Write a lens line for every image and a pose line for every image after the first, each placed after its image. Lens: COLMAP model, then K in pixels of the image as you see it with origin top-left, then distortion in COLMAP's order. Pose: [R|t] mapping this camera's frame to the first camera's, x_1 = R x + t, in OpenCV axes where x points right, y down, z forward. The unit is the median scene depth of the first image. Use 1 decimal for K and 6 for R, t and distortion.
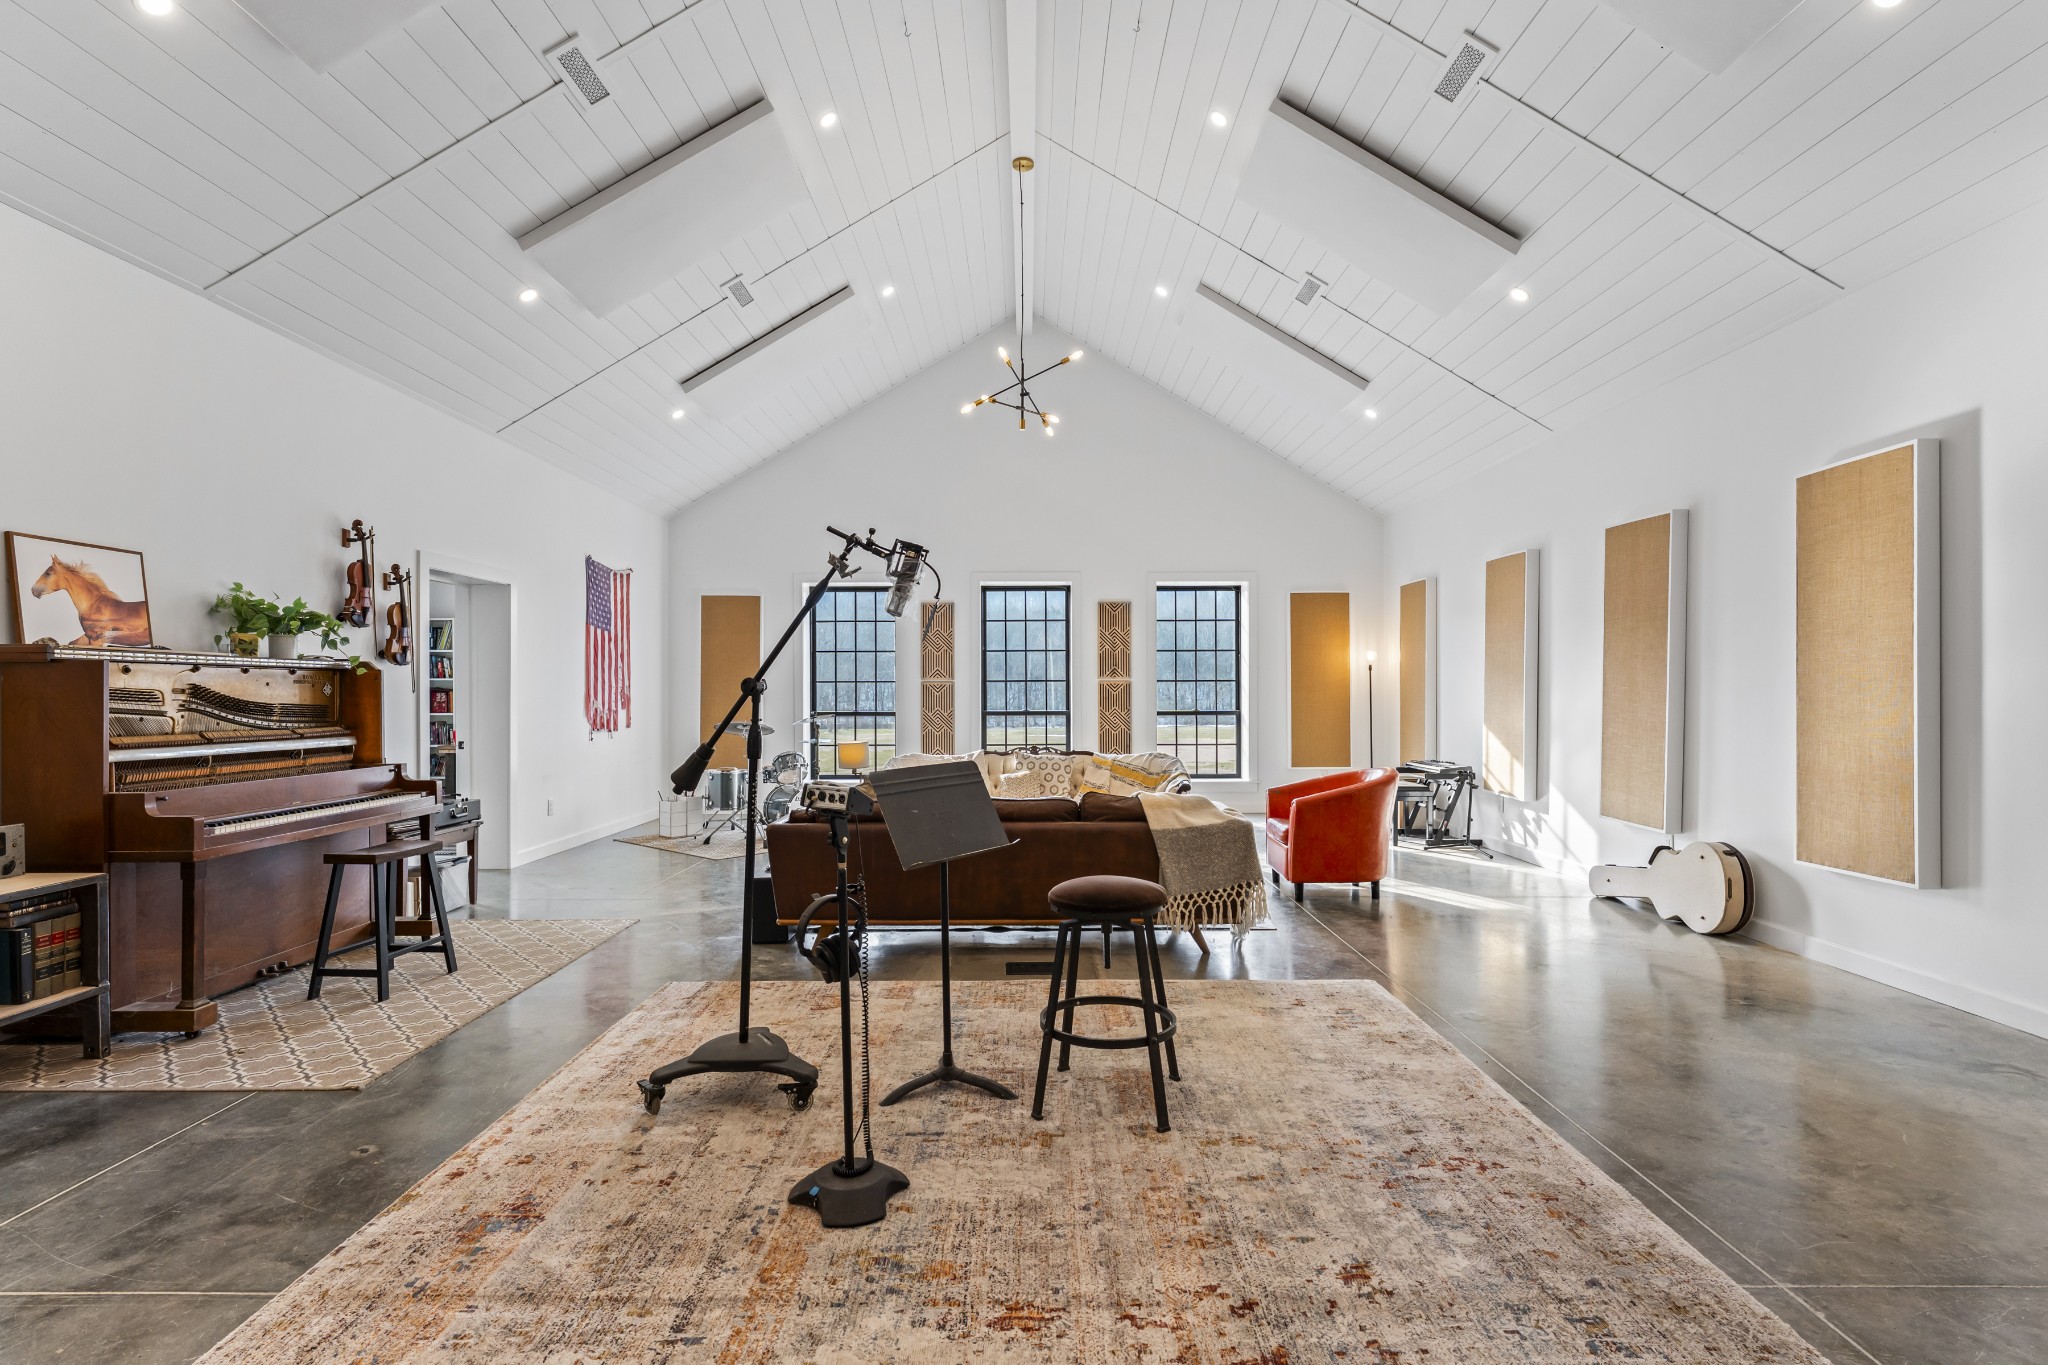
lens RADIAL K [[922.6, 0, 1021.9], [0, 922.6, 670.9], [0, 0, 1]] dist [-0.001368, -0.000121]
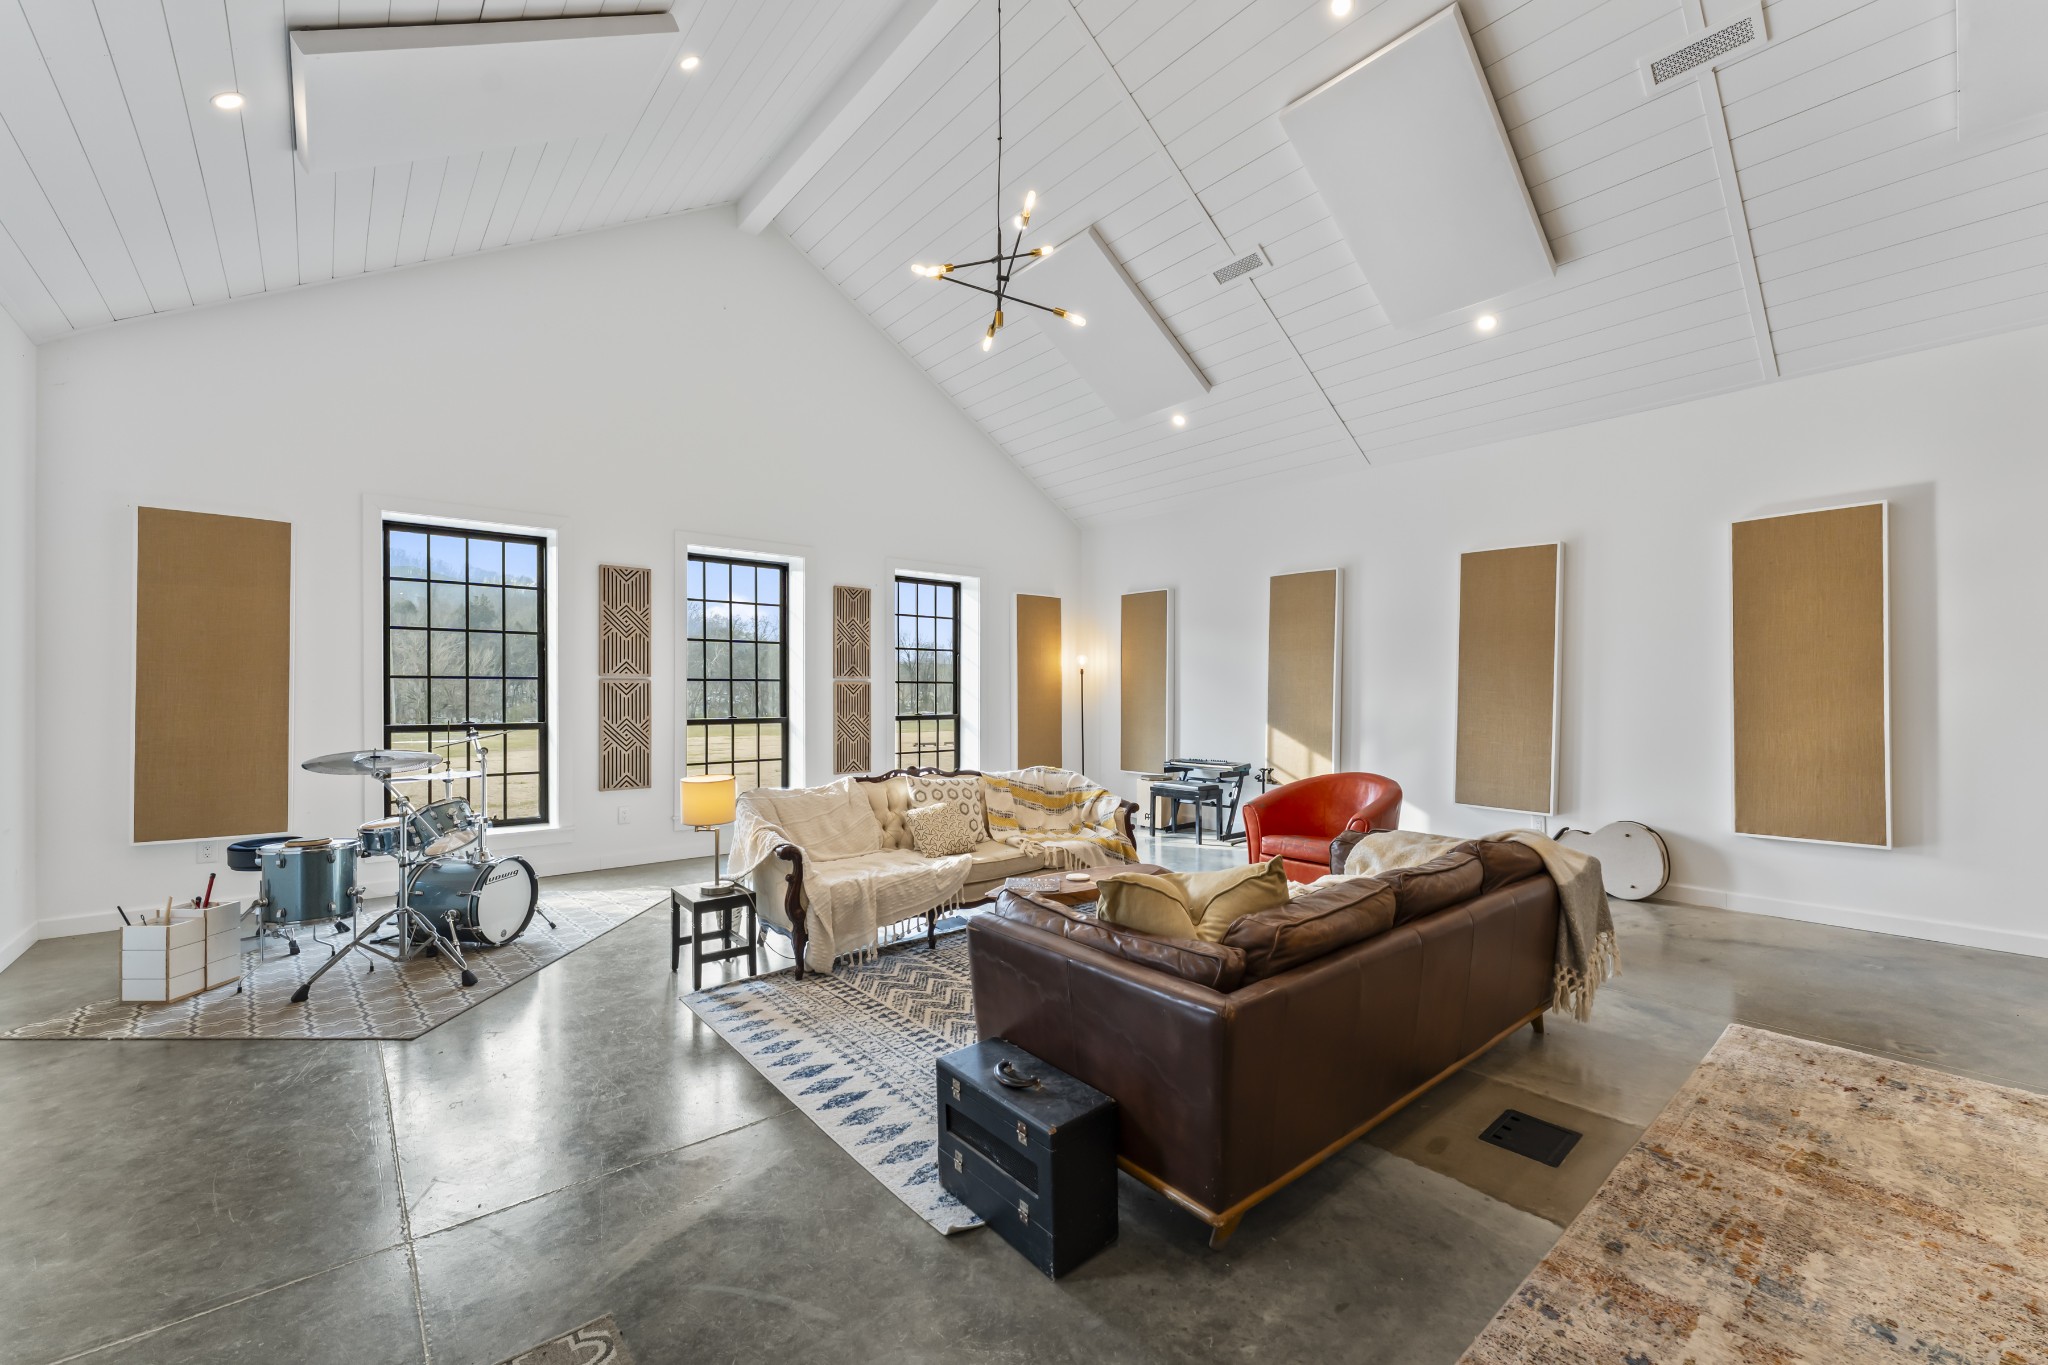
lens RADIAL K [[809.5, 0, 1024.0], [0, 809.5, 682.5], [0, 0, 1]] dist [0.000907, 0.000067]
pose [[0.769763, 0.011130, 0.638233, -0.256446], [-0.016567, 0.999860, 0.002545, 0.007643], [-0.638115, -0.012533, 0.769839, 0.337169]]
